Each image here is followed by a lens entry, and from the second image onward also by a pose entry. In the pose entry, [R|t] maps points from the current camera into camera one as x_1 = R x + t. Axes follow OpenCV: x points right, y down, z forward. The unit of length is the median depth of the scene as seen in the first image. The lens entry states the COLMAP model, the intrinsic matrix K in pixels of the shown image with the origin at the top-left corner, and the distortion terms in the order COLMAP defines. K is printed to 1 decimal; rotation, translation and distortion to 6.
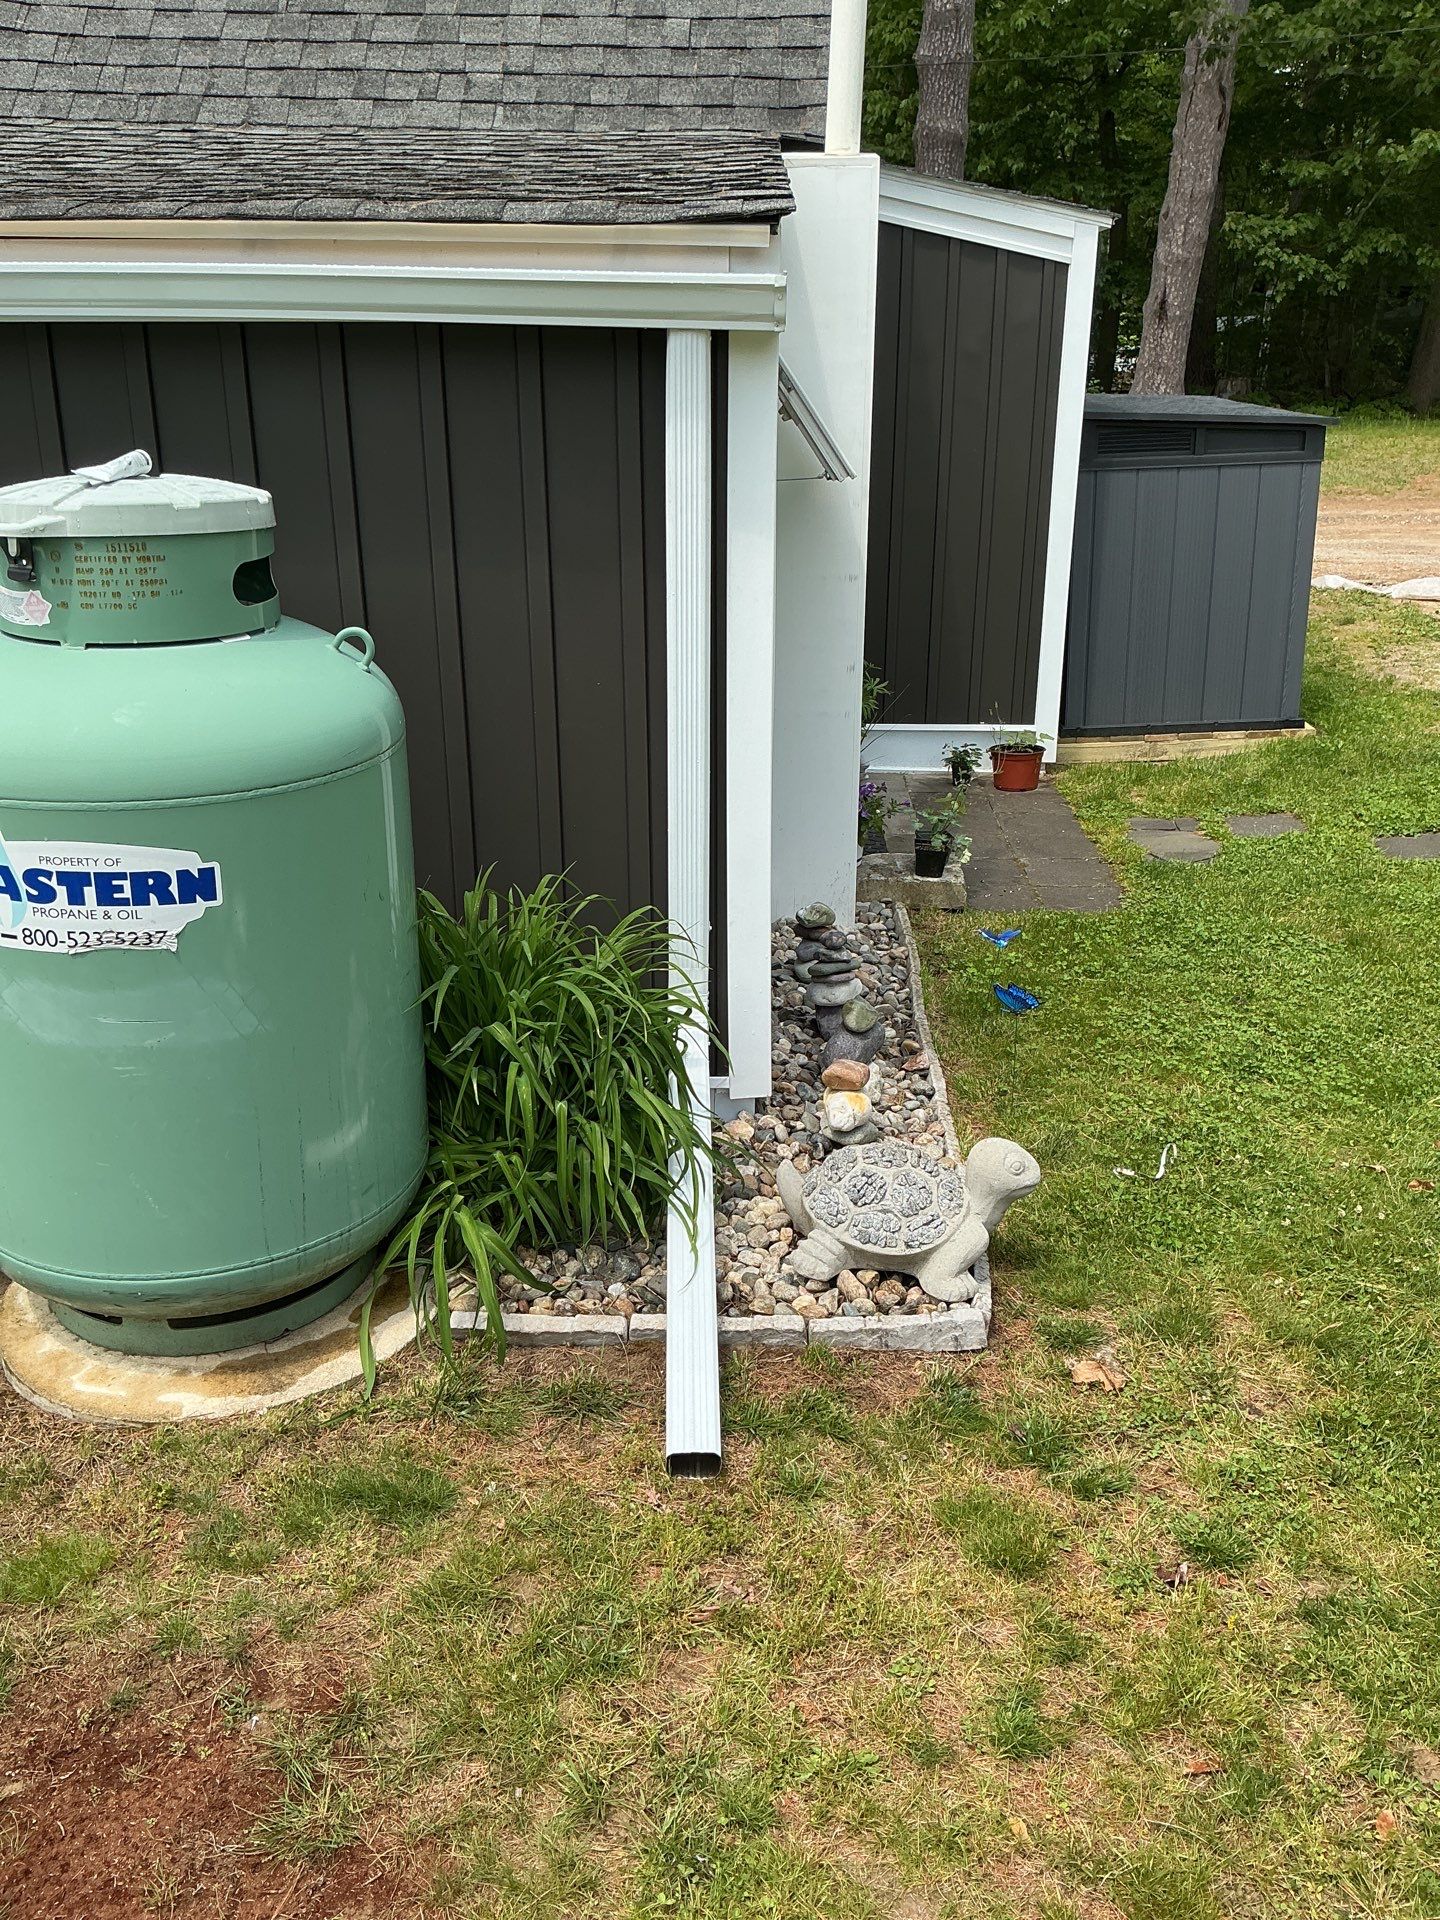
lens RADIAL K [[1619.1, 0, 720.0], [0, 1619.1, 960.0], [0, 0, 1]] dist [0.125778, -0.239838]
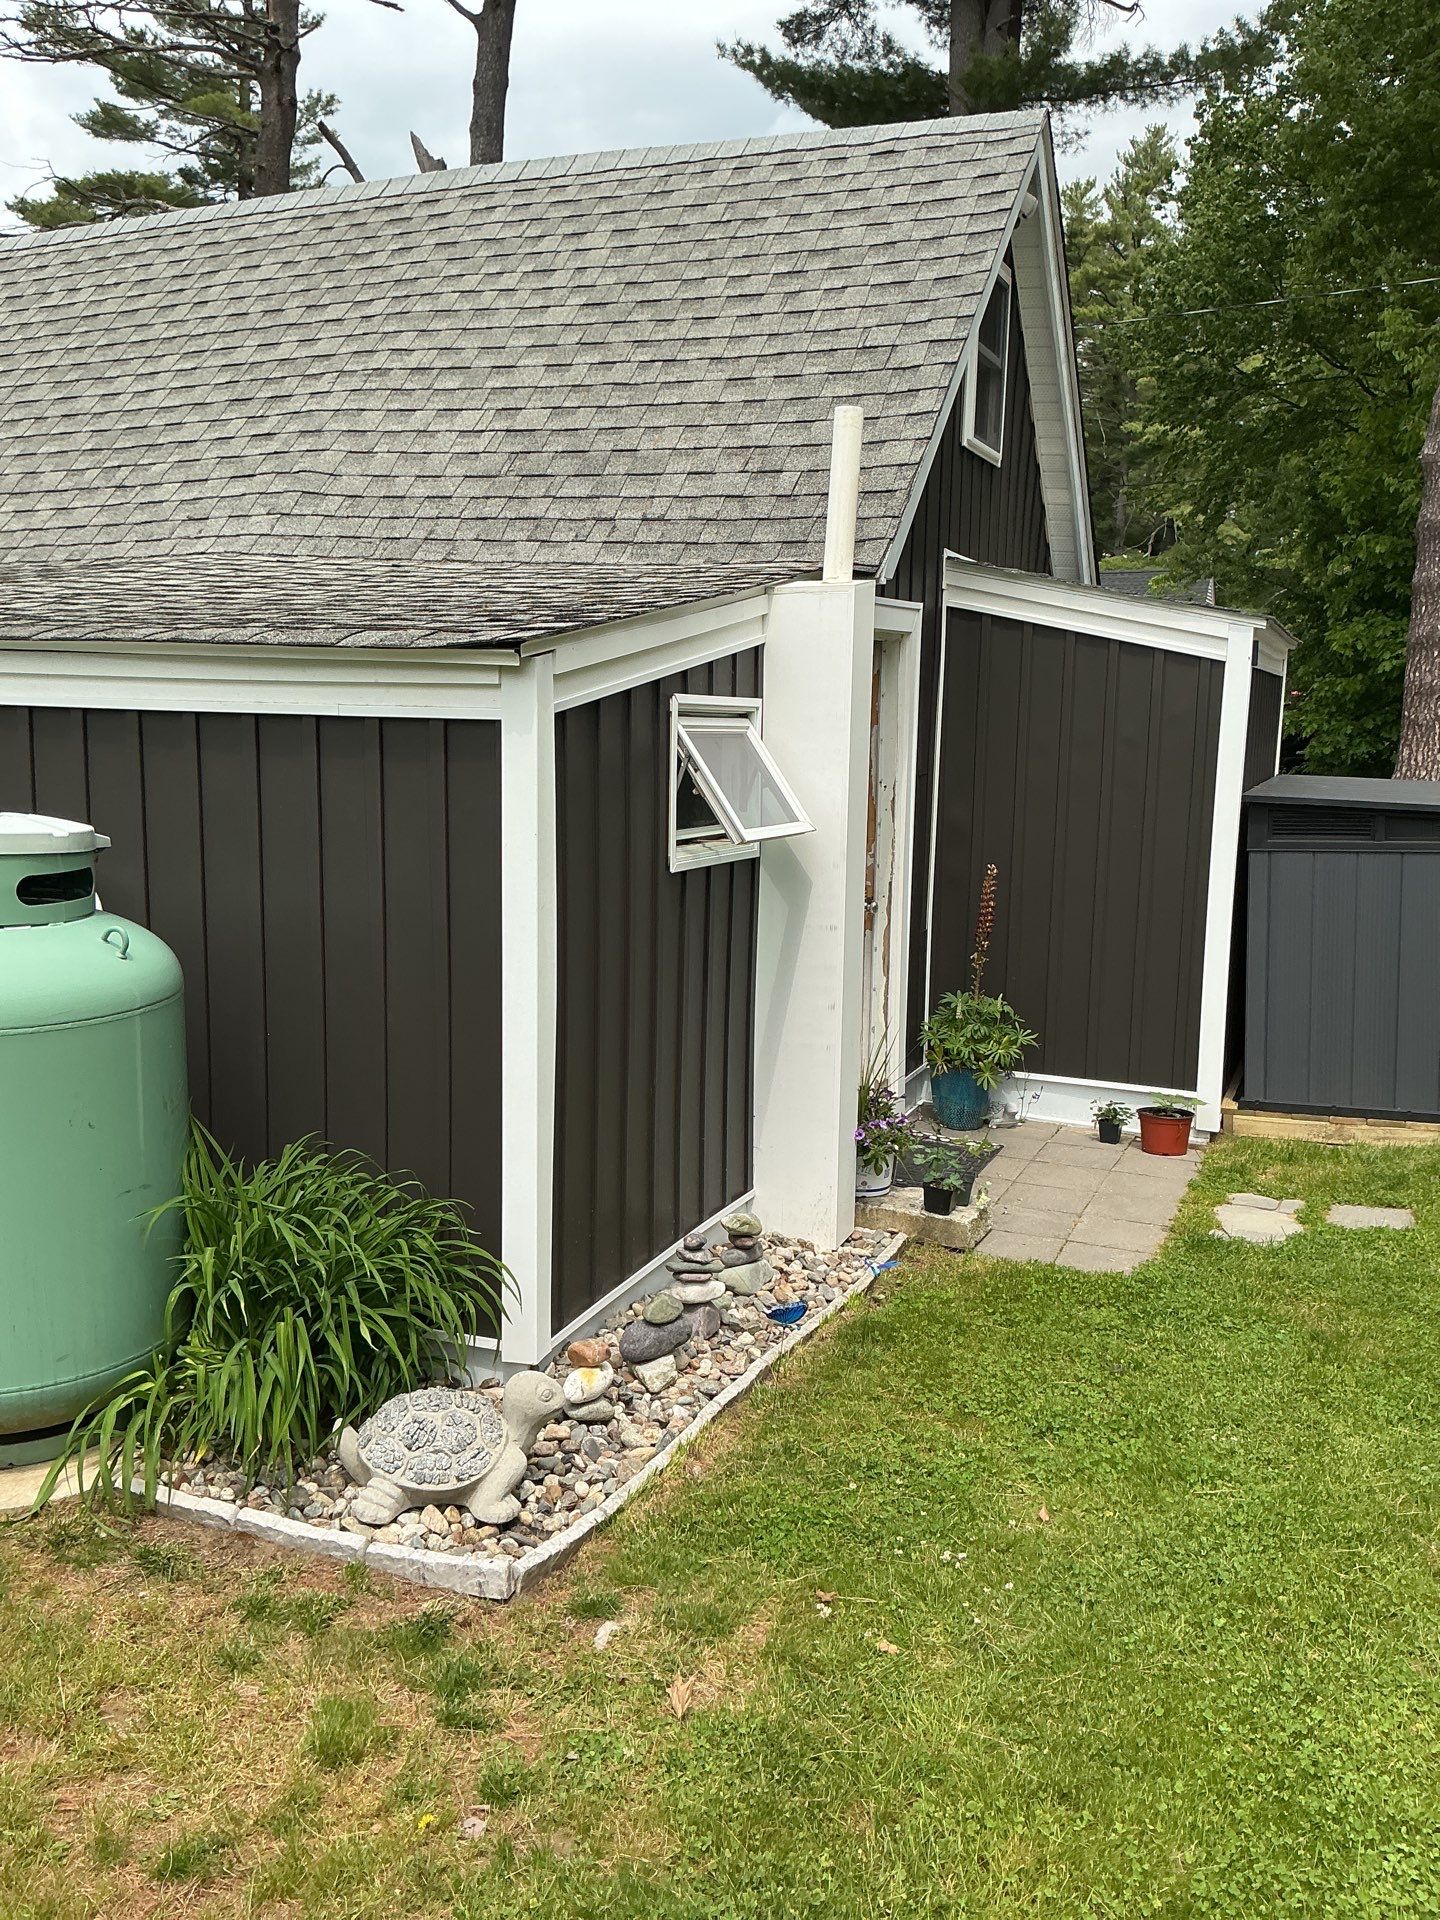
lens RADIAL K [[1619.1, 0, 720.0], [0, 1619.1, 960.0], [0, 0, 1]] dist [0.125778, -0.239838]
pose [[0.928802, 0.072455, -0.363424, 0.439950], [-0.145931, 0.972970, -0.178976, -0.003399], [0.340633, 0.219269, 0.914271, -0.038810]]
